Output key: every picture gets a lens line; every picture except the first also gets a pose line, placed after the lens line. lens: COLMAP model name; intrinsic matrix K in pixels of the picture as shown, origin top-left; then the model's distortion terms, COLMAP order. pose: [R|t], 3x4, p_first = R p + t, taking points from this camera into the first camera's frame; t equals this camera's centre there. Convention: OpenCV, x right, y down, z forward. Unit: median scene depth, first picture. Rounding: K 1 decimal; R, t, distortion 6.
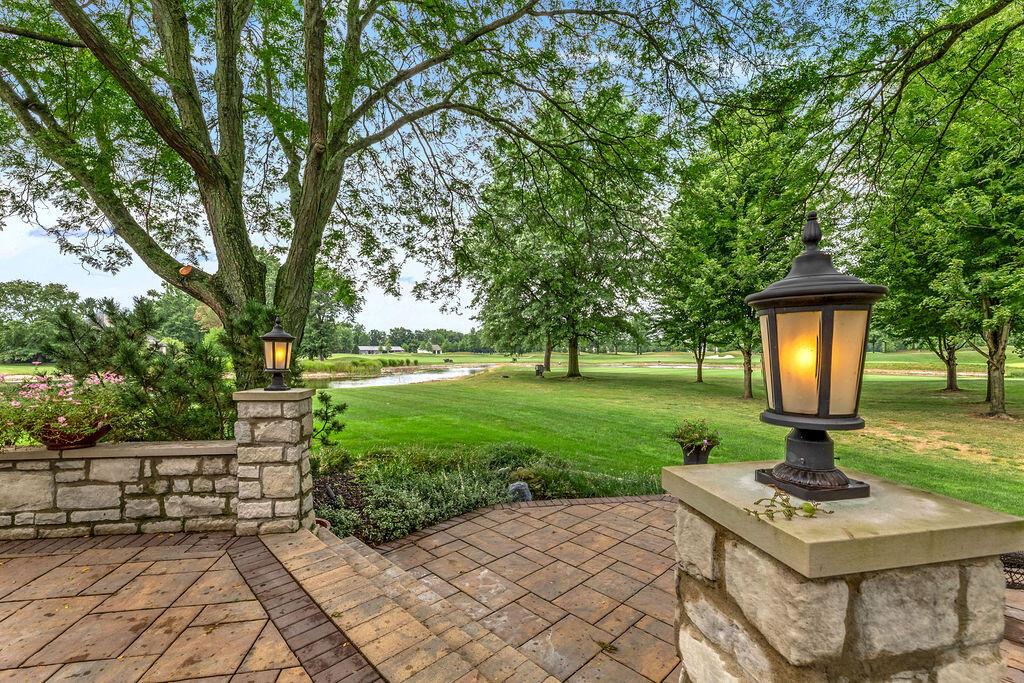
lens RADIAL K [[424.5, 0, 515.0], [0, 424.5, 365.3], [0, 0, 1]] dist [-0.001787, -0.000269]
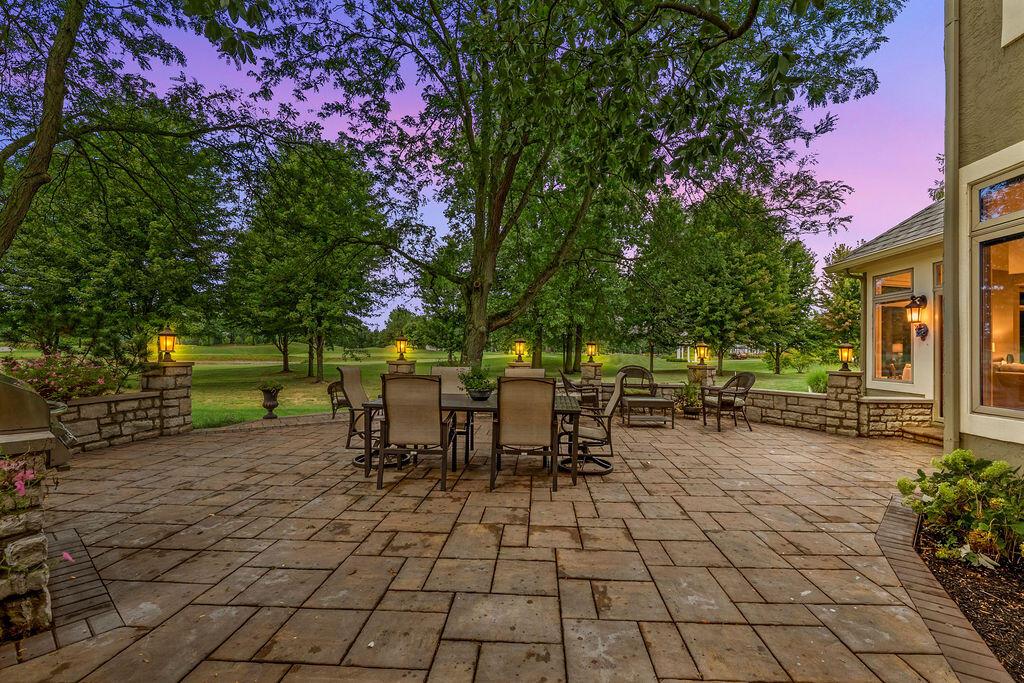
lens RADIAL K [[424.4, 0, 525.9], [0, 424.4, 352.6], [0, 0, 1]] dist [-0.000097, -0.000059]
pose [[0.197532, -0.004116, 0.980288, -0.359380], [0.017411, 0.999848, 0.000690, 0.007424], [-0.980142, 0.016931, 0.197574, -0.159870]]
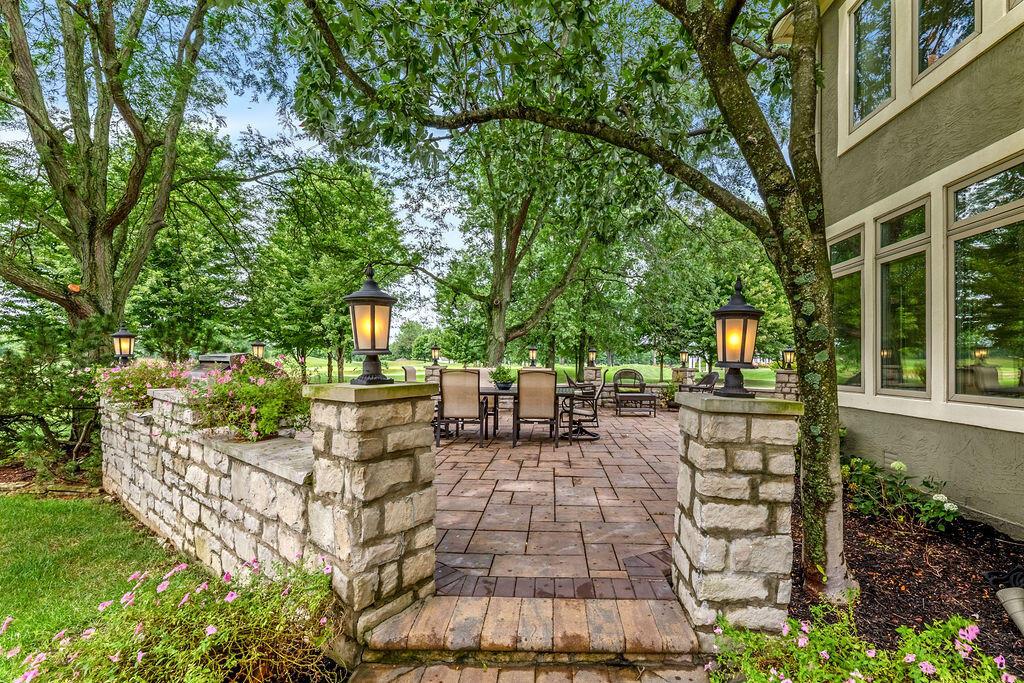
lens RADIAL K [[424.5, 0, 515.0], [0, 424.5, 365.3], [0, 0, 1]] dist [-0.001787, -0.000269]
pose [[0.252639, -0.007290, 0.967533, -0.392408], [0.020962, 0.999778, 0.002059, 0.009958], [-0.967334, 0.019762, 0.252736, -0.167026]]
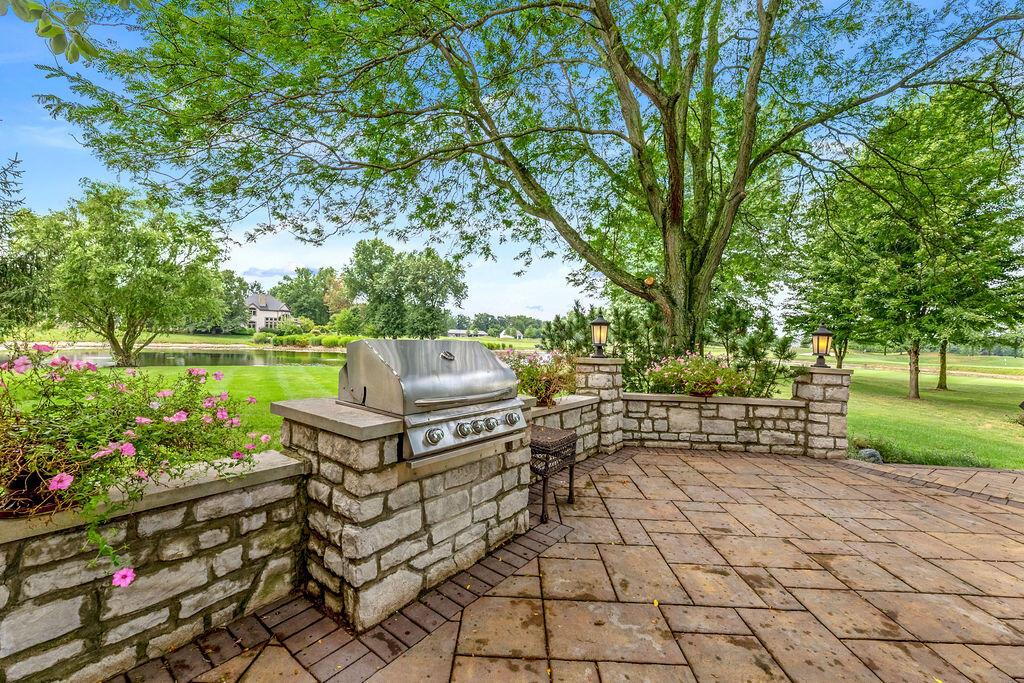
lens RADIAL K [[413.8, 0, 522.5], [0, 413.8, 342.3], [0, 0, 1]] dist [-0.001322, -0.000126]
pose [[0.985944, 0.039926, -0.162234, -0.239051], [-0.043715, 0.998847, -0.019851, 0.007553], [0.161254, 0.026664, 0.986553, -0.113927]]
